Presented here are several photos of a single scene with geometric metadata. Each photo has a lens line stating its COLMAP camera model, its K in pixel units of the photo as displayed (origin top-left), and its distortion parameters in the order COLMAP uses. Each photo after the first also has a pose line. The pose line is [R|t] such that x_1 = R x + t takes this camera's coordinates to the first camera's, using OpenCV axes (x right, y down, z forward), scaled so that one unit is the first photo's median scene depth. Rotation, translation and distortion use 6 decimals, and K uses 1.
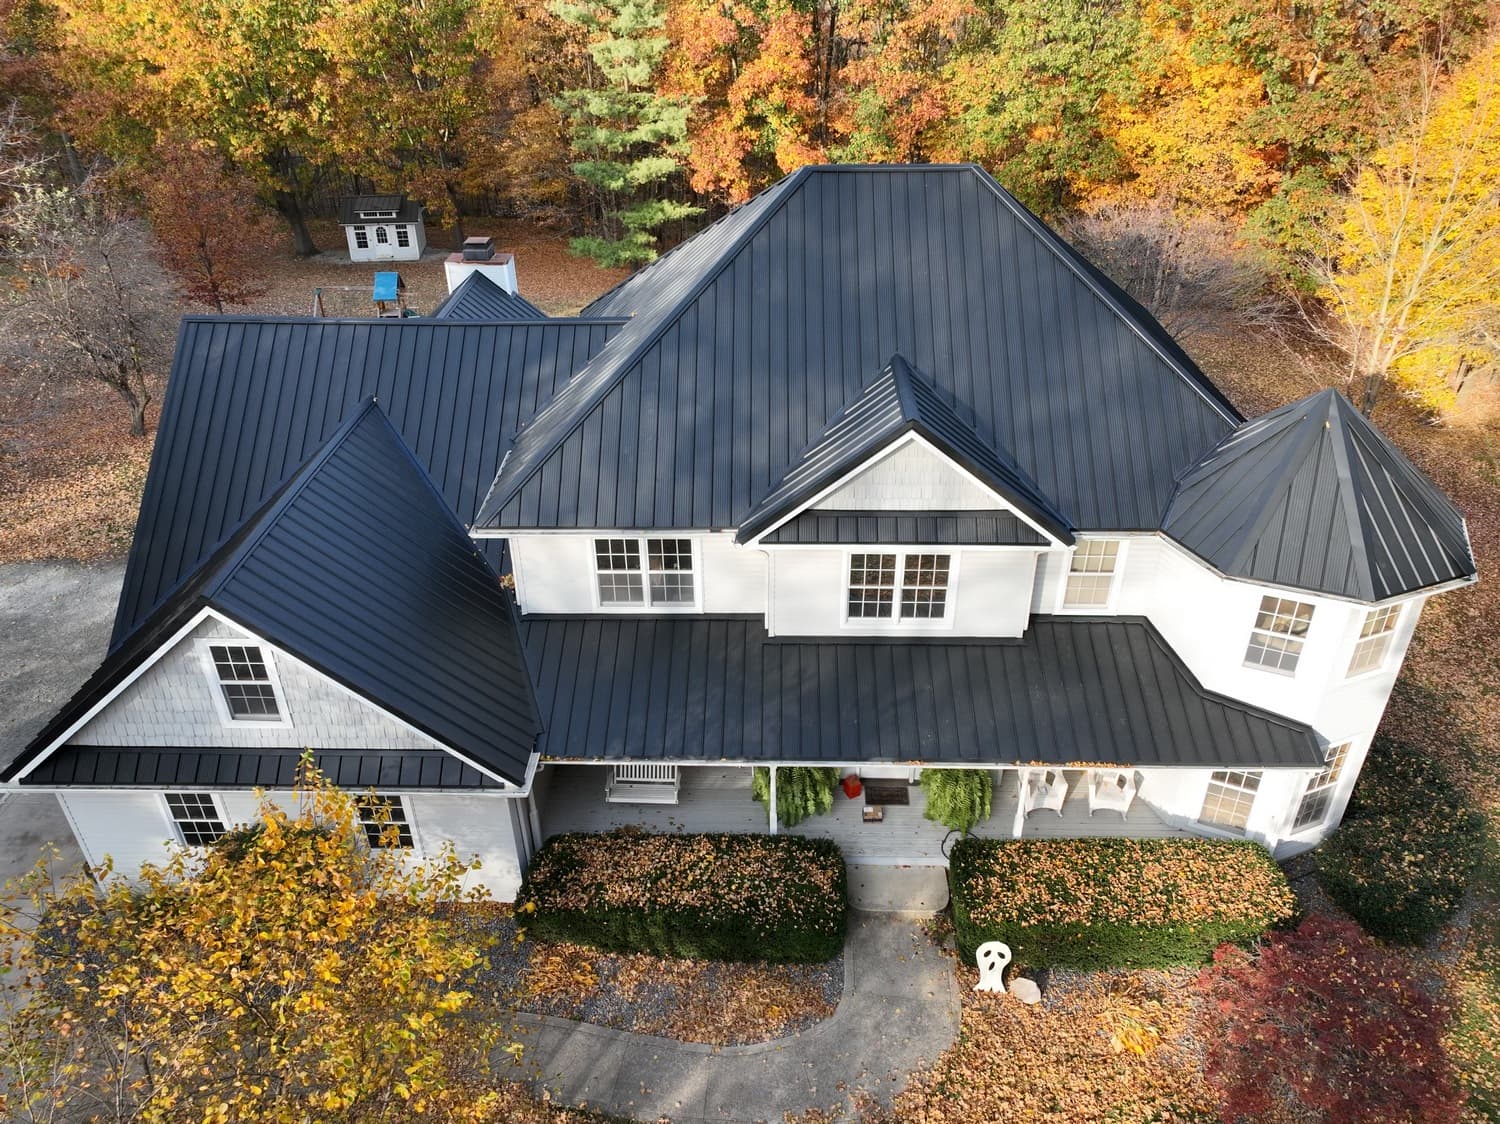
lens RADIAL K [[1063.5, 0, 750.9], [0, 1063.5, 557.7], [0, 0, 1]] dist [-0.006259, 0.026600]
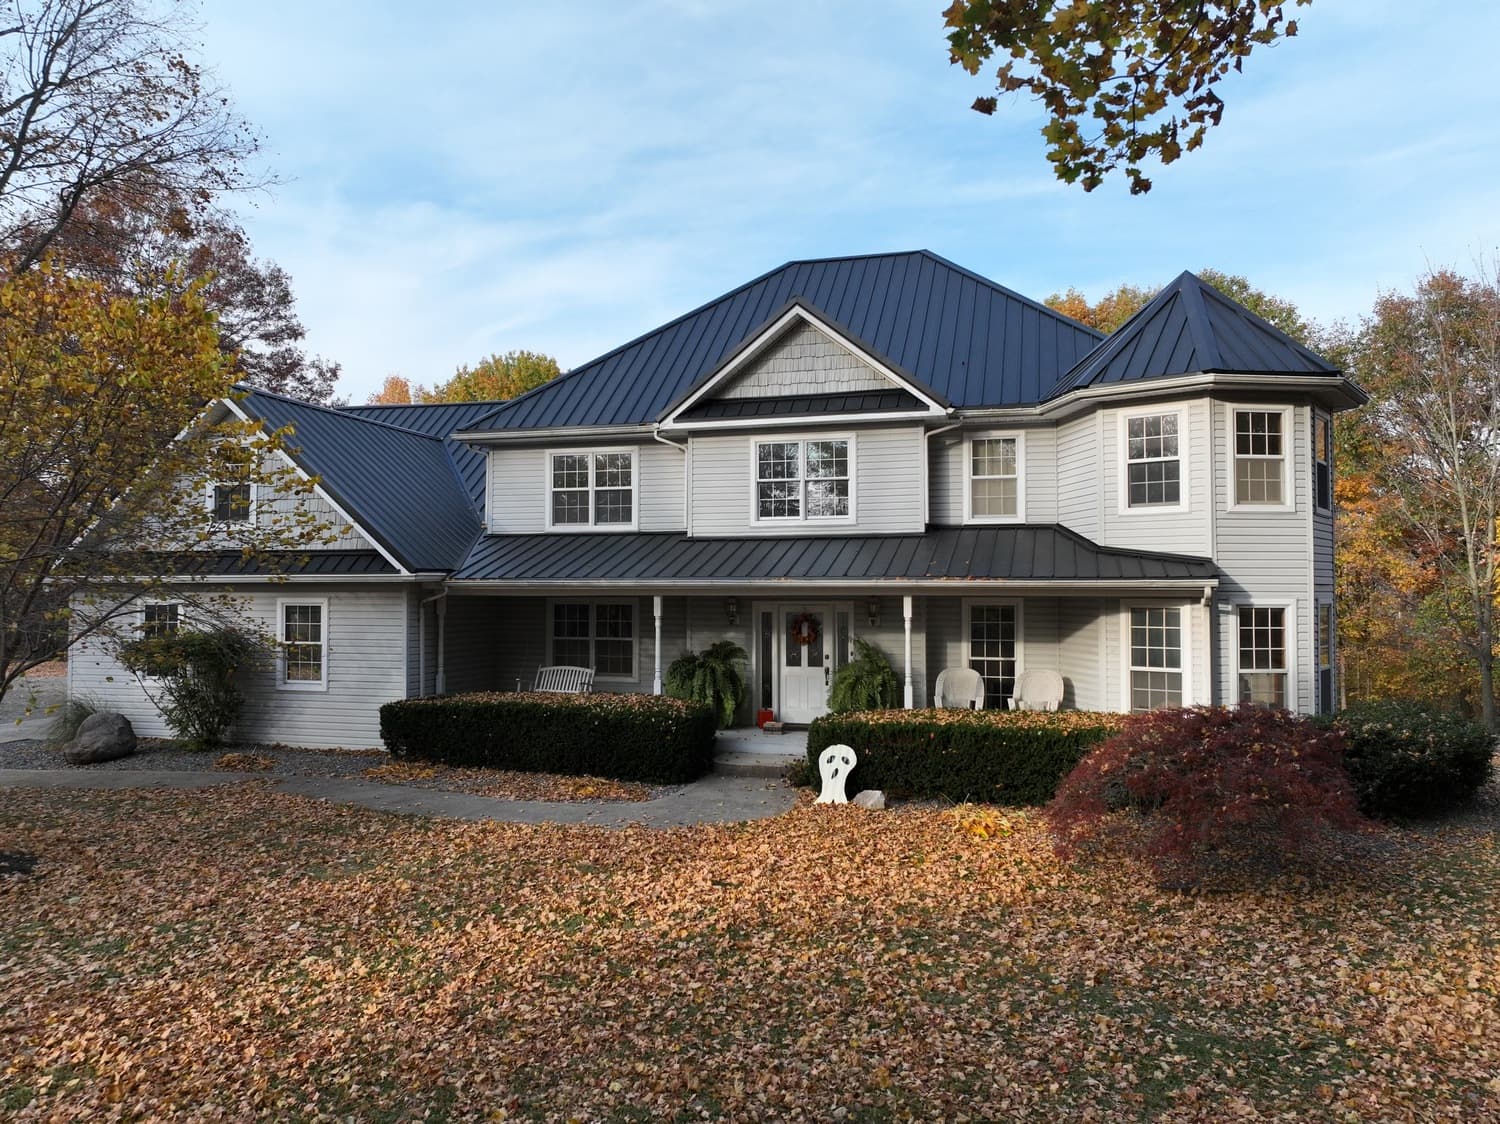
lens RADIAL K [[1063.5, 0, 743.6], [0, 1063.5, 559.6], [0, 0, 1]] dist [-0.006259, 0.026600]
pose [[0.967802, 0.005578, -0.251650, 0.358090], [-0.141175, 0.839736, -0.524321, 0.677432], [0.208394, 0.542965, 0.813486, 0.166607]]
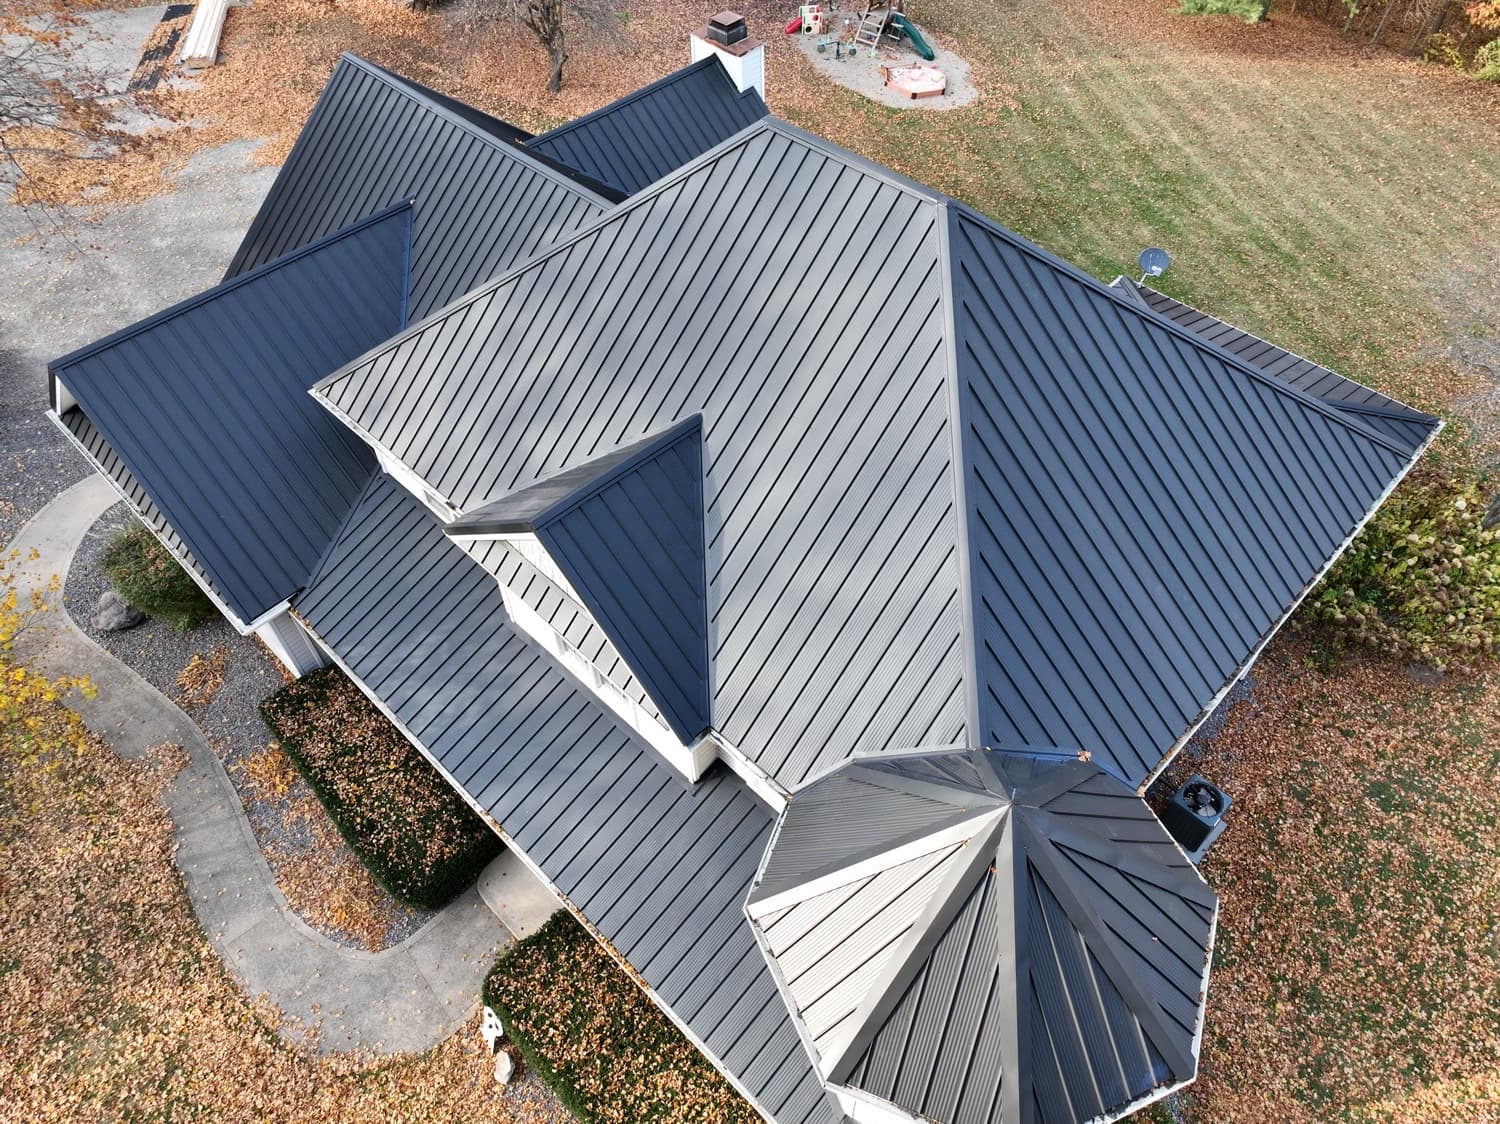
lens RADIAL K [[1063.5, 0, 753.0], [0, 1063.5, 557.3], [0, 0, 1]] dist [-0.006259, 0.026600]
pose [[0.732517, 0.513587, -0.446819, 0.599165], [-0.344165, 0.845701, 0.407849, -0.456271], [0.587341, -0.144977, 0.796249, 0.399287]]
